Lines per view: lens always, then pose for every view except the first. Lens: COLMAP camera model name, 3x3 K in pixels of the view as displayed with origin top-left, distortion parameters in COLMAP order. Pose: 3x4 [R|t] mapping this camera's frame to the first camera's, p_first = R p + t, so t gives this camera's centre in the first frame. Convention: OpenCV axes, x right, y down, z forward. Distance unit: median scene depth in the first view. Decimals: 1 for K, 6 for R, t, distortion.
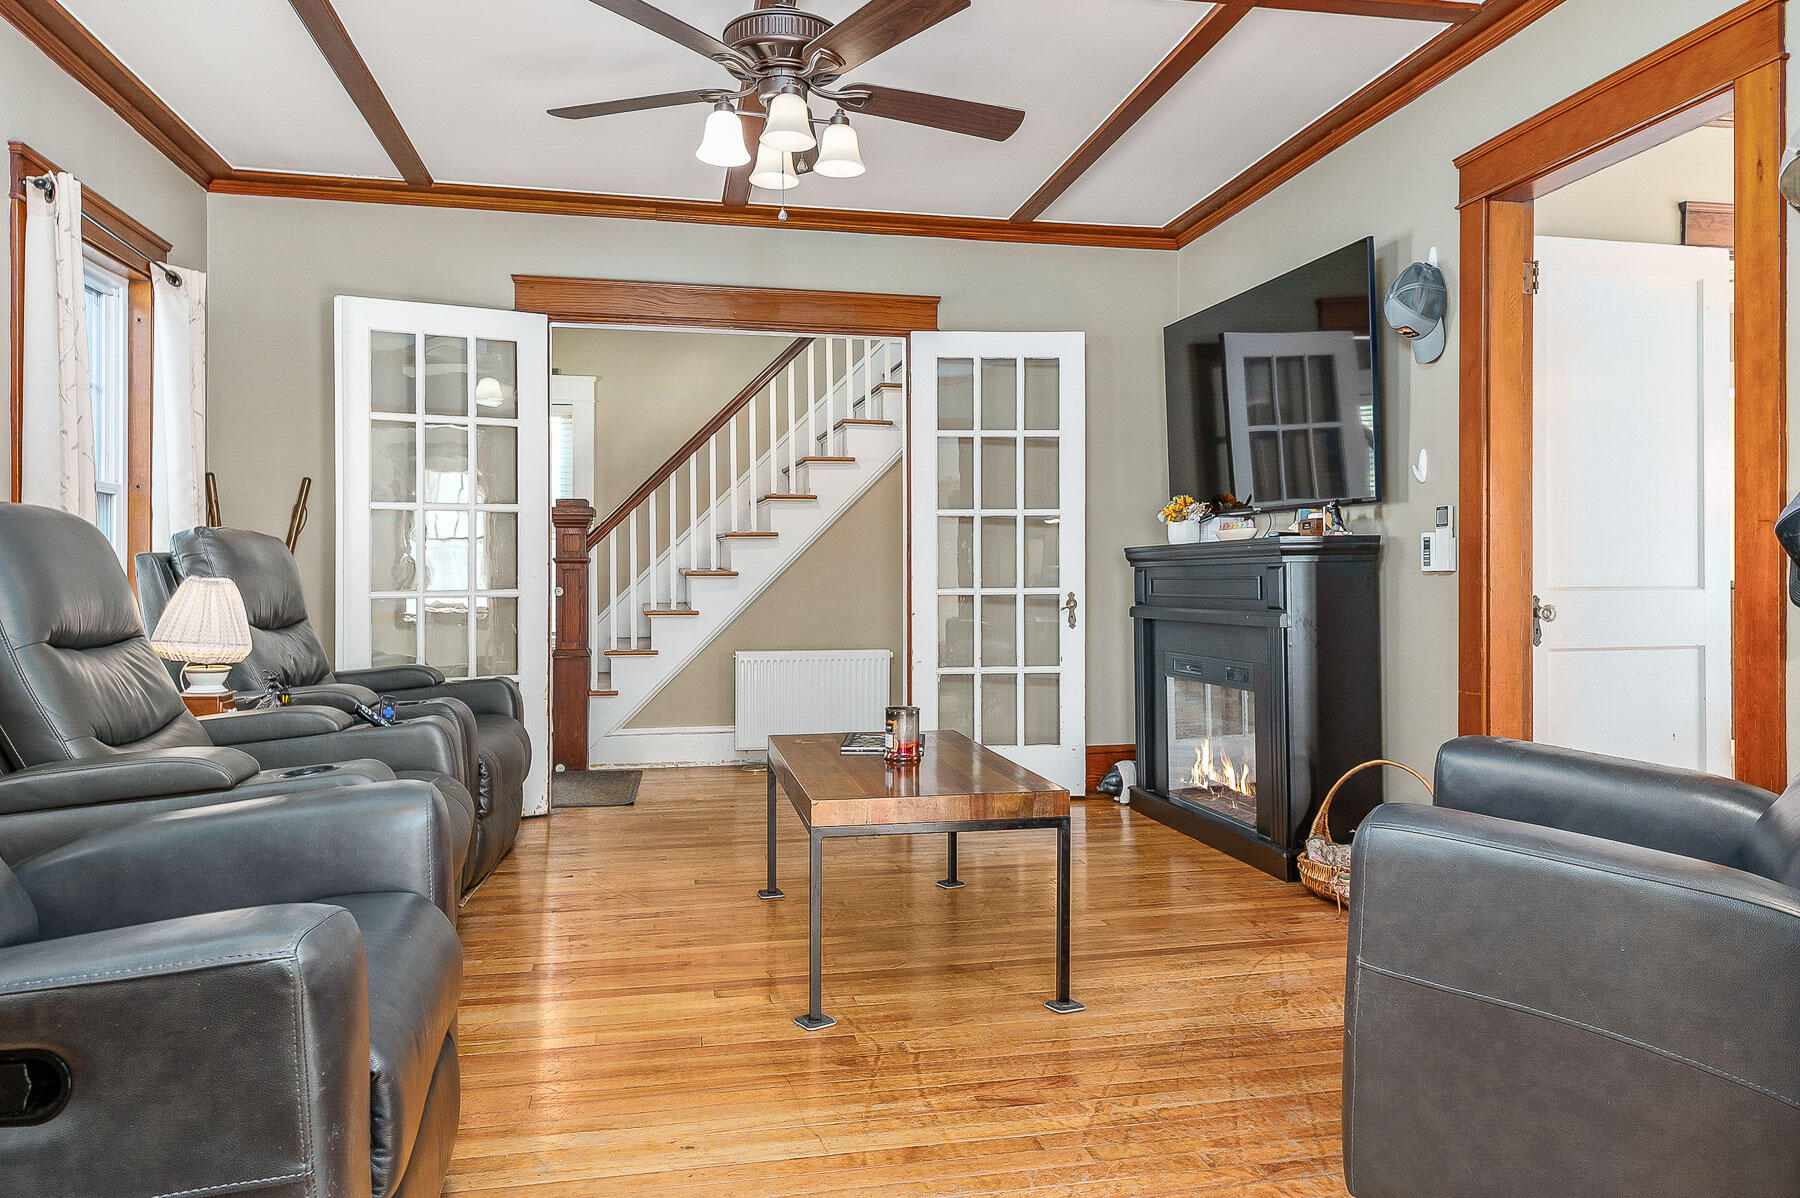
lens RADIAL K [[1213.7, 0, 903.0], [0, 1213.7, 590.1], [0, 0, 1]] dist [0.010349, 0.001613]
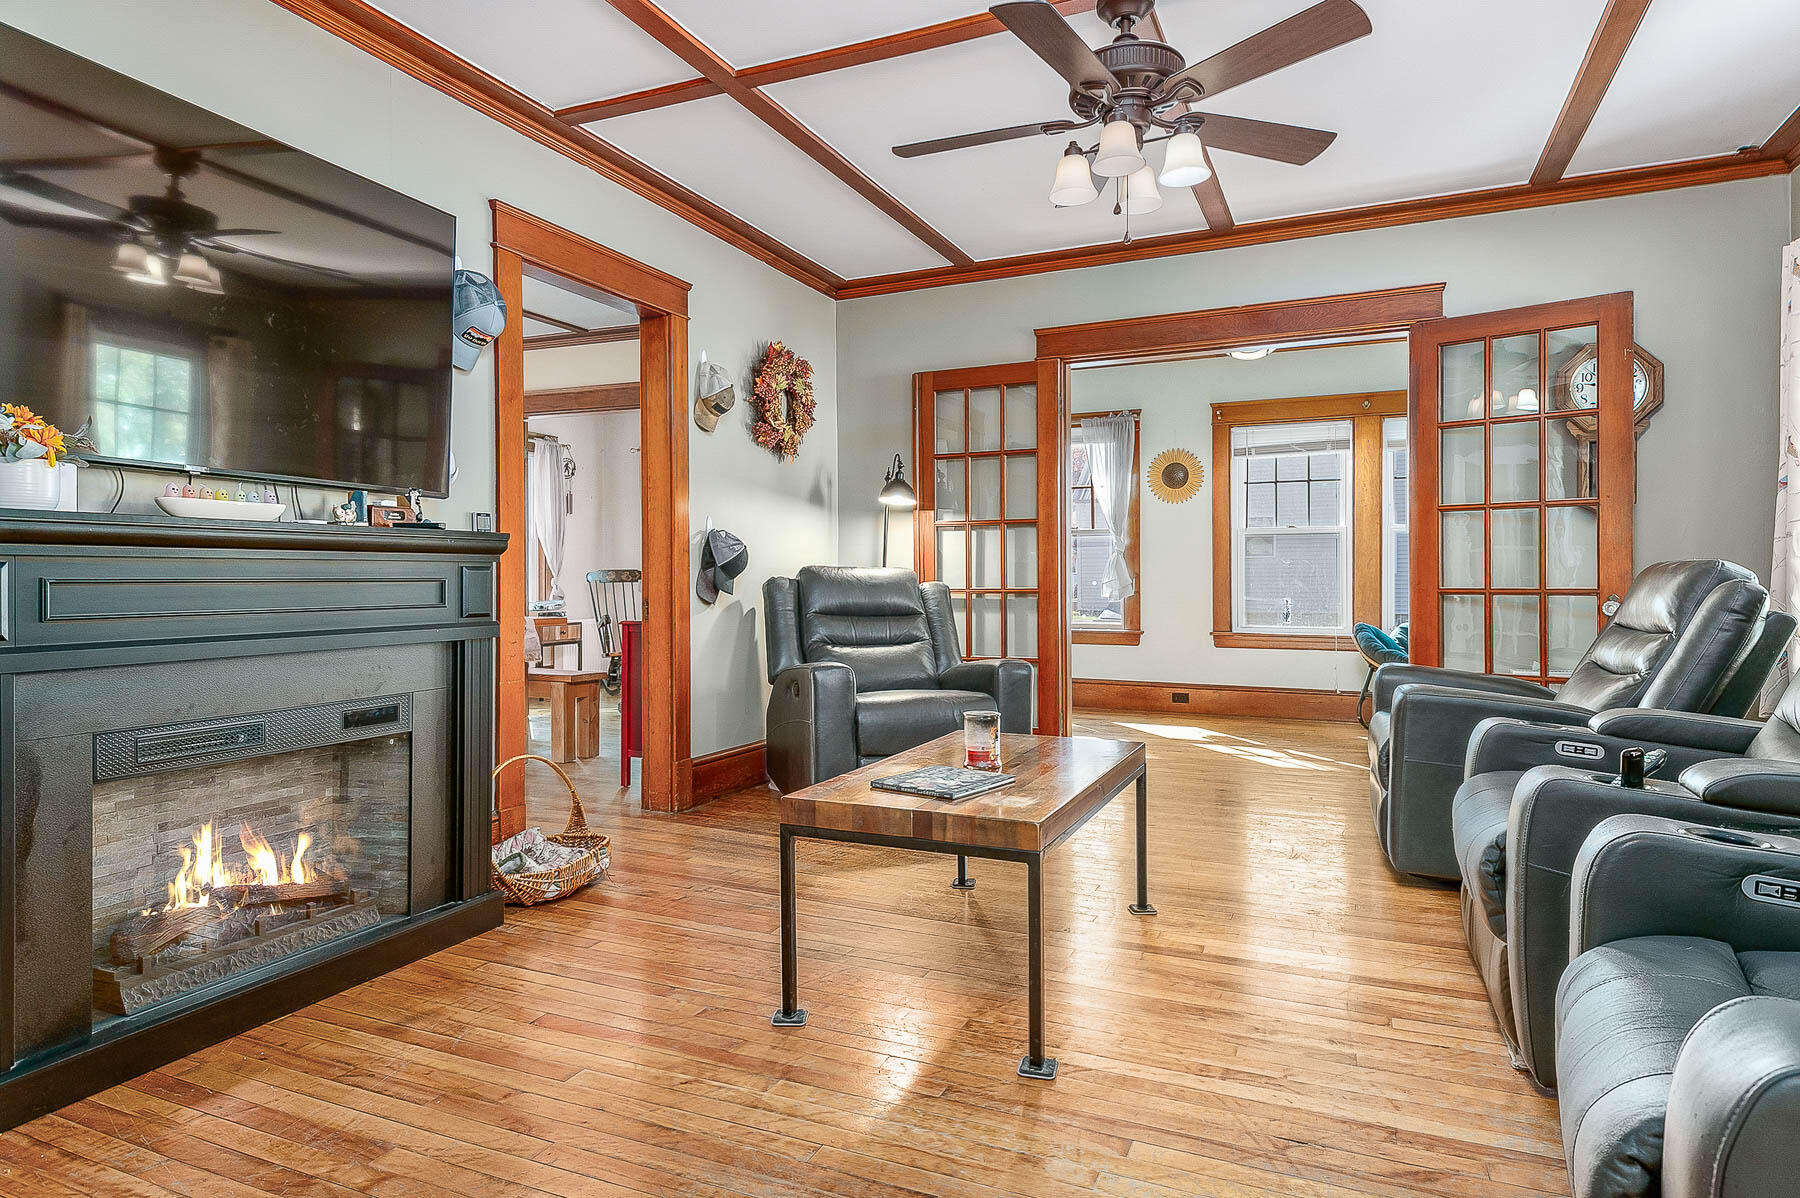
lens RADIAL K [[1021.1, 0, 900.5], [0, 1021.1, 601.9], [0, 0, 1]] dist [-0.007209, -0.000340]
pose [[-0.806857, 0.007615, 0.590697, -0.376687], [0.007028, 0.999970, -0.003292, 0.028942], [-0.590704, 0.001495, -0.806887, 1.512931]]
